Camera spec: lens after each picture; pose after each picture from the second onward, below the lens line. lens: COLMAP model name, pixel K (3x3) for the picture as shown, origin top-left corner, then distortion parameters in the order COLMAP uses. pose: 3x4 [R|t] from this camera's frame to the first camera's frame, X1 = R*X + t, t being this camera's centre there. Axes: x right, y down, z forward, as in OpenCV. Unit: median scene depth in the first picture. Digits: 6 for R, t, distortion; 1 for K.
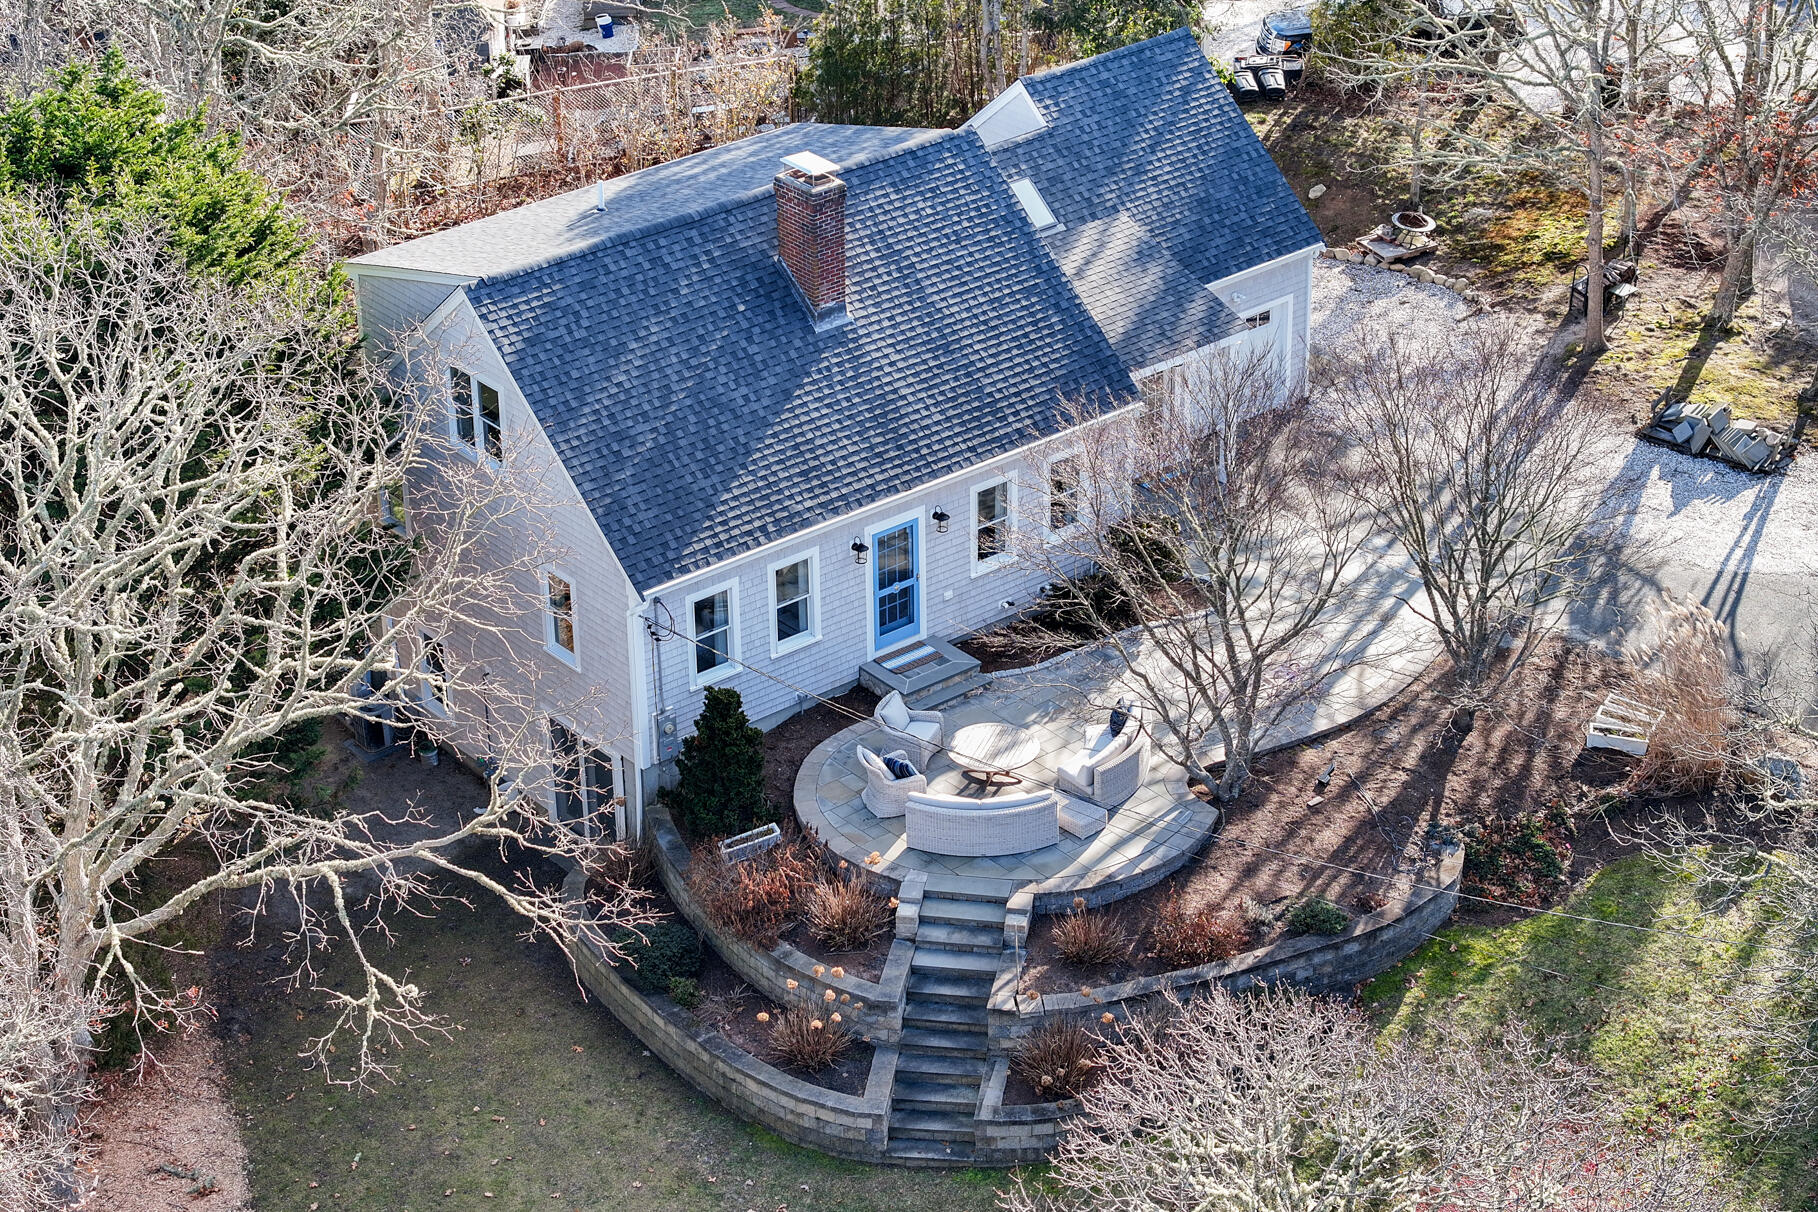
lens RADIAL K [[3649.6, 0, 909.3], [0, 3649.6, 606.5], [0, 0, 1]] dist [0.019696, 0.000000]
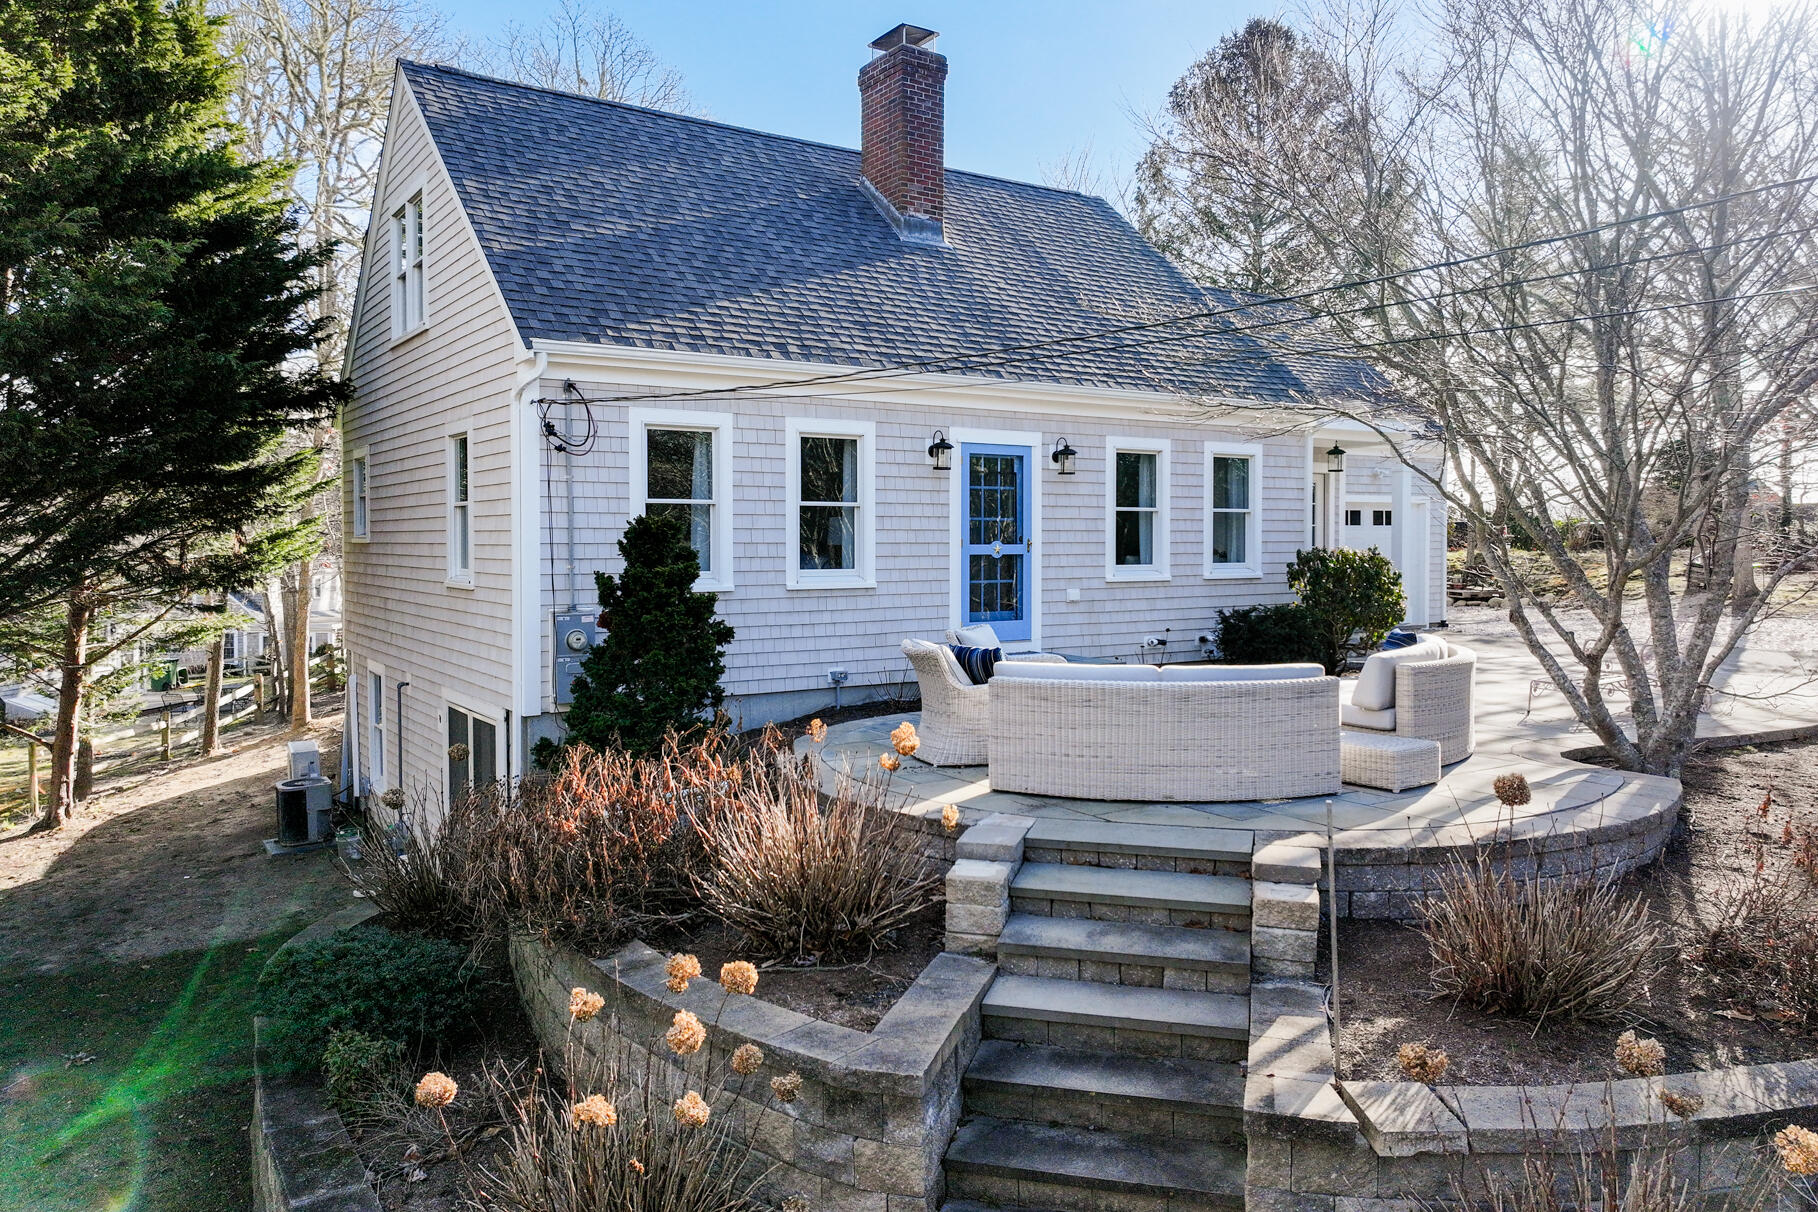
lens RADIAL K [[1264.4, 0, 909.8], [0, 1264.4, 600.0], [0, 0, 1]] dist [0.004402, -0.000484]
pose [[0.994272, 0.018663, -0.105239, 0.005645], [-0.062840, 0.898554, -0.434342, 0.114255], [0.086456, 0.438467, 0.894579, 0.865545]]
